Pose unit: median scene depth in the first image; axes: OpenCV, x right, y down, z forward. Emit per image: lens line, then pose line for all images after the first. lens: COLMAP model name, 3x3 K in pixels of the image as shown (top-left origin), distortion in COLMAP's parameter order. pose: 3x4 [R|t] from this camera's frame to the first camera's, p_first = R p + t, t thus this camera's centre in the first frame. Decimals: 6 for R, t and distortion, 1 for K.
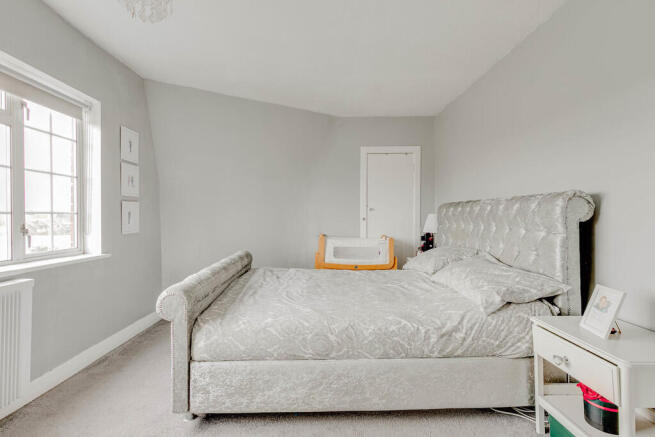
lens RADIAL K [[300.3, 0, 326.6], [0, 300.3, 214.1], [0, 0, 1]] dist [0.011742, -0.000484]
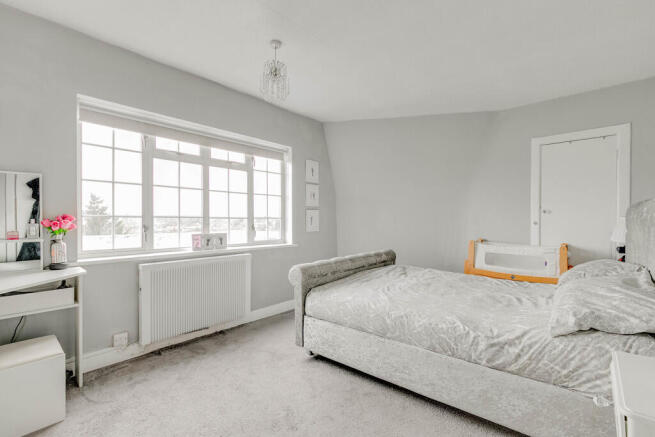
lens RADIAL K [[292.2, 0, 327.5], [0, 292.2, 218.5], [0, 0, 1]] dist [0.009992, -0.000588]
pose [[0.756433, -0.003062, -0.654064, 0.585044], [0.005195, 0.999986, 0.001327, -0.002052], [0.654051, -0.004402, 0.756438, -0.042333]]
